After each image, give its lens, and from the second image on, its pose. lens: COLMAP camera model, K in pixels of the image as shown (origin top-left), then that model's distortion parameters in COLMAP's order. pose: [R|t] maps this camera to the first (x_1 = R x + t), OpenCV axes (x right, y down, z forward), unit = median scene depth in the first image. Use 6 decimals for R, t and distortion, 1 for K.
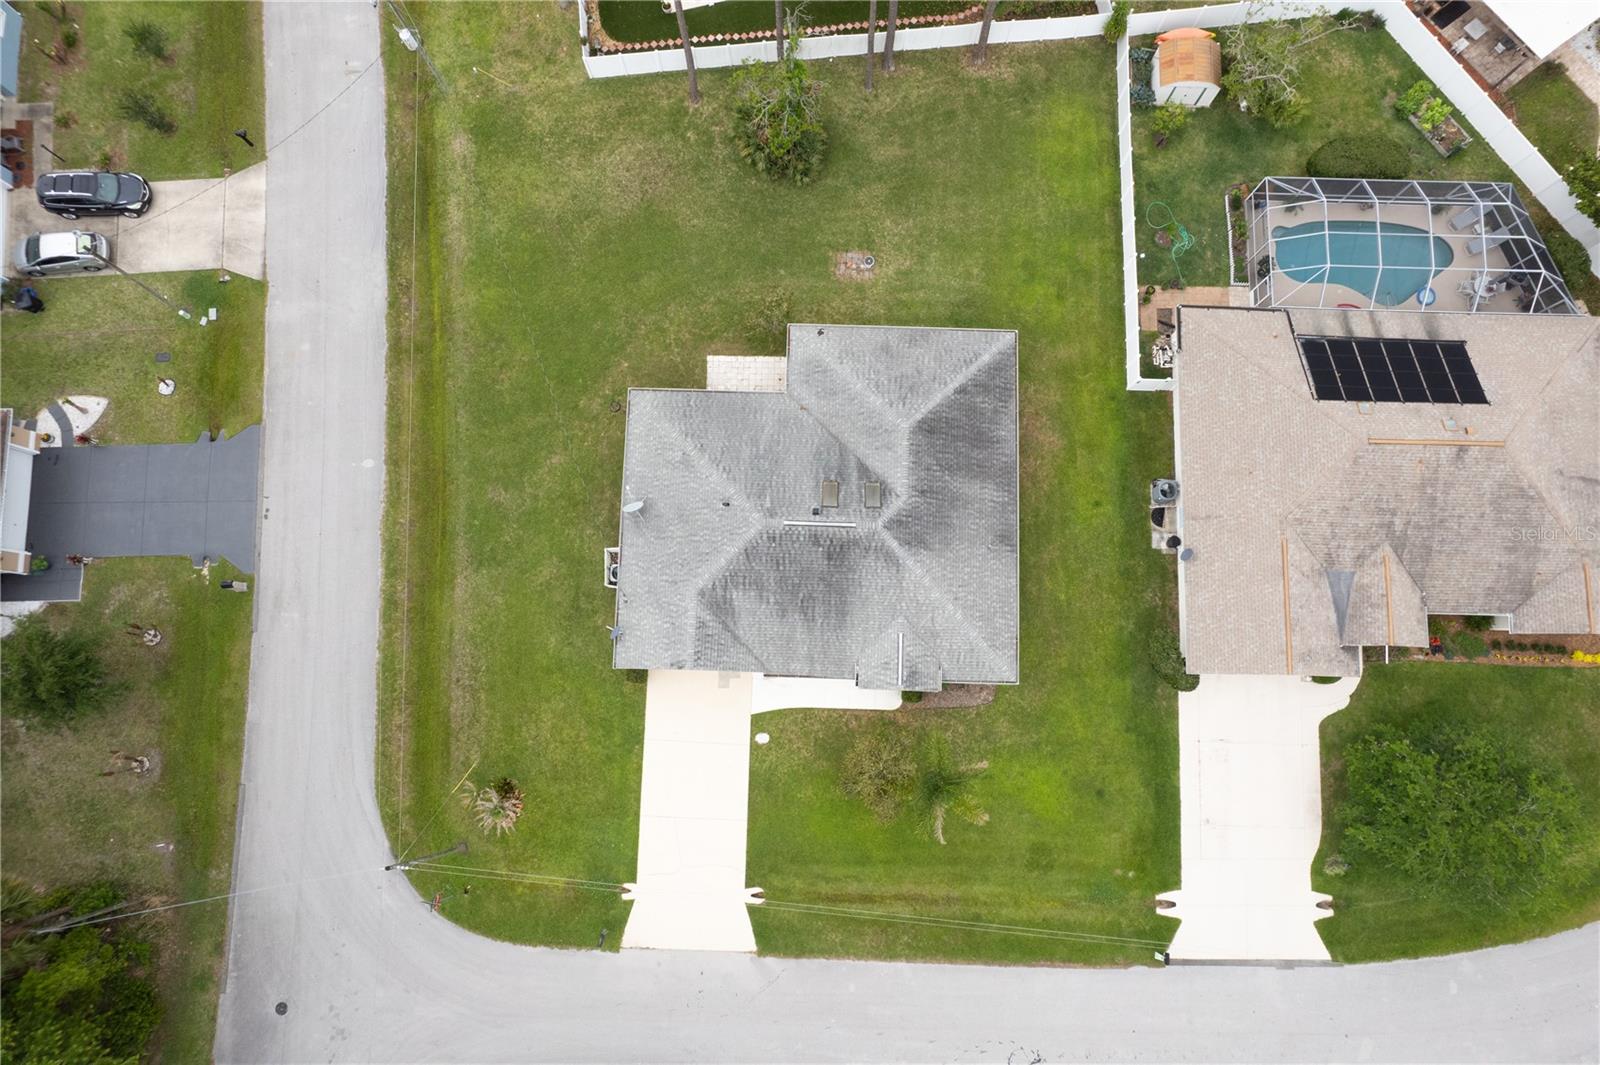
lens RADIAL K [[1020.3, 0, 805.6], [0, 1020.3, 531.0], [0, 0, 1]] dist [-0.075441, 0.063335]
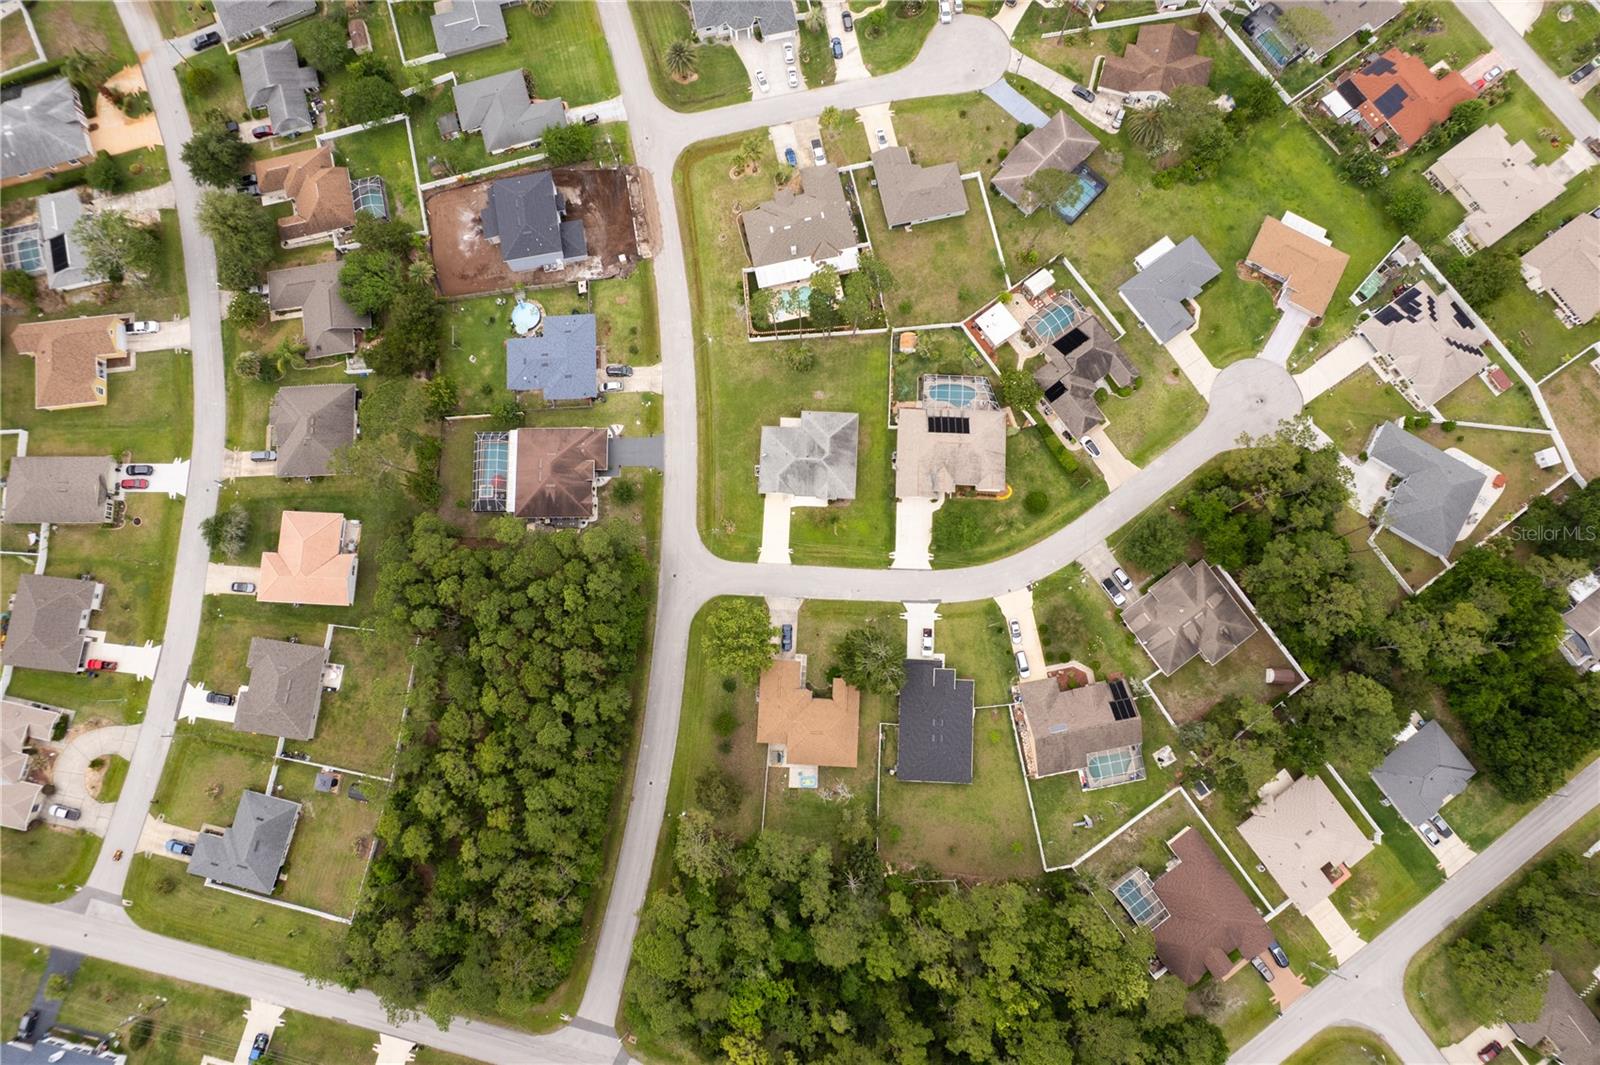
lens RADIAL K [[1020.3, 0, 805.6], [0, 1020.3, 531.0], [0, 0, 1]] dist [-0.075441, 0.063335]
pose [[0.999822, 0.018583, 0.003153, -0.004995], [-0.018574, 0.999823, -0.002904, 0.285492], [-0.003206, 0.002845, 0.999991, -3.054044]]
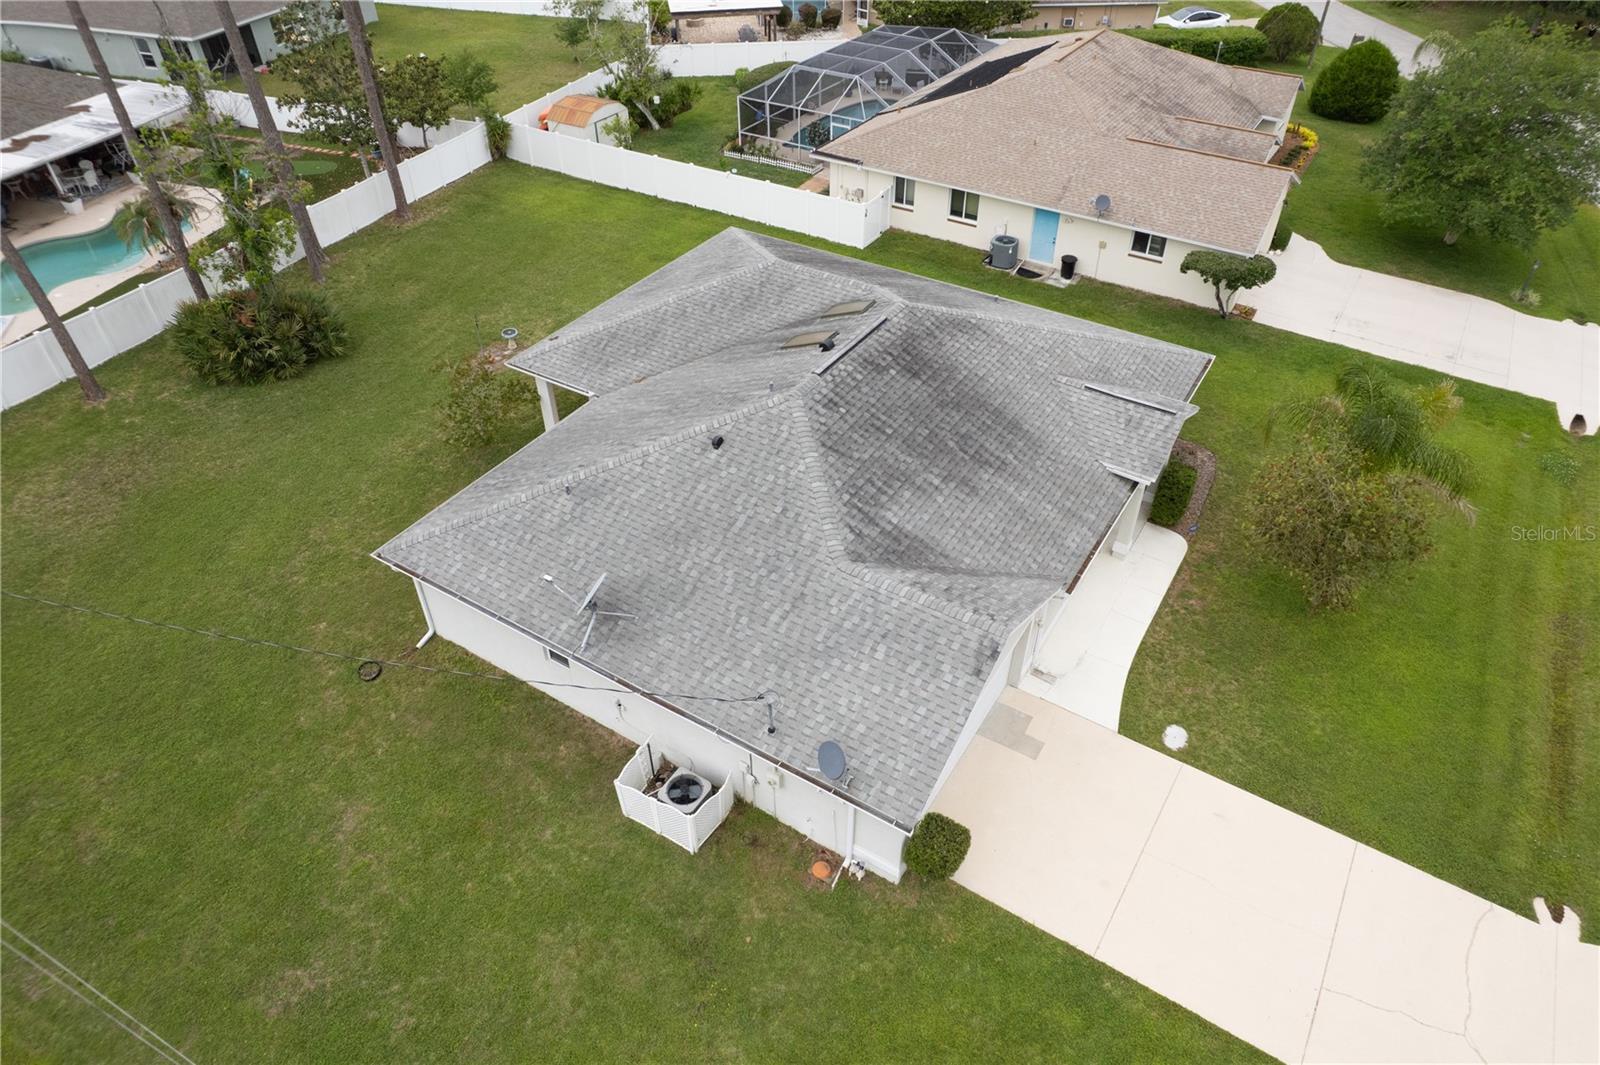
lens RADIAL K [[1020.3, 0, 805.6], [0, 1020.3, 531.0], [0, 0, 1]] dist [-0.075441, 0.063335]
pose [[0.504412, -0.553055, 0.663098, -0.368584], [0.853657, 0.434819, -0.286709, 0.152193], [-0.129762, 0.710678, 0.691447, 0.647031]]
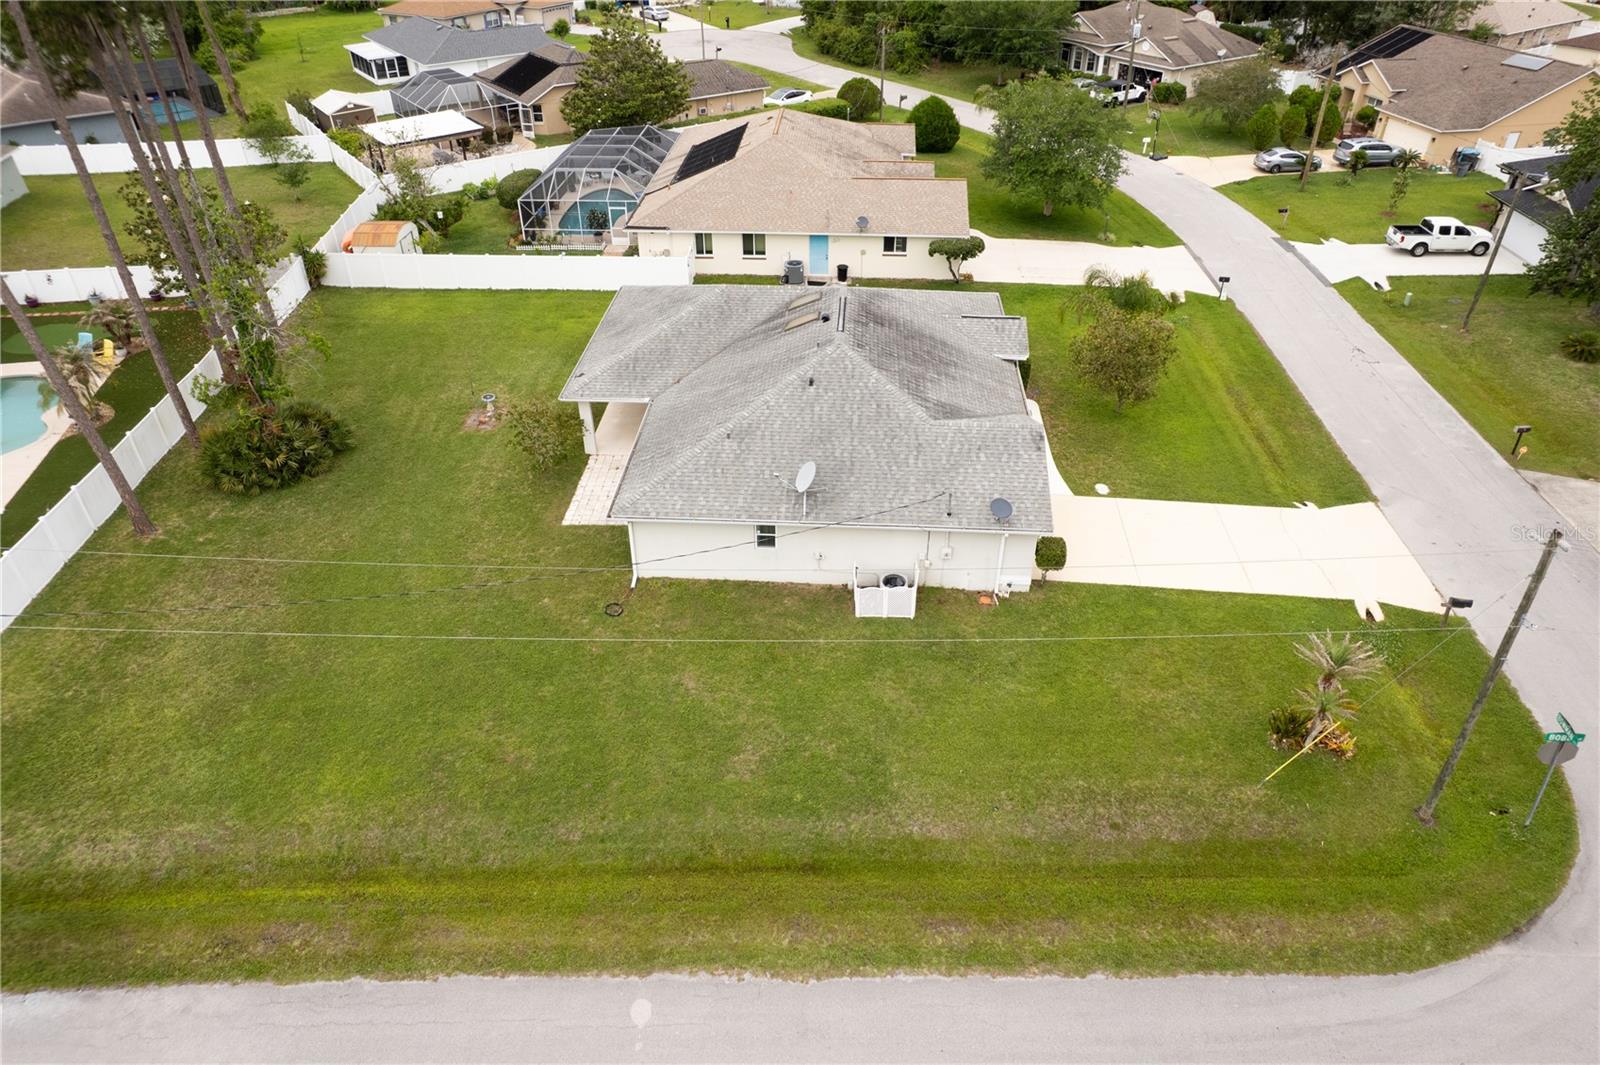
lens RADIAL K [[1020.3, 0, 805.6], [0, 1020.3, 531.0], [0, 0, 1]] dist [-0.075441, 0.063335]
pose [[0.029935, -0.573317, 0.818786, -0.682418], [0.988377, 0.139125, 0.061280, -0.055723], [-0.149047, 0.807435, 0.570818, 0.626144]]
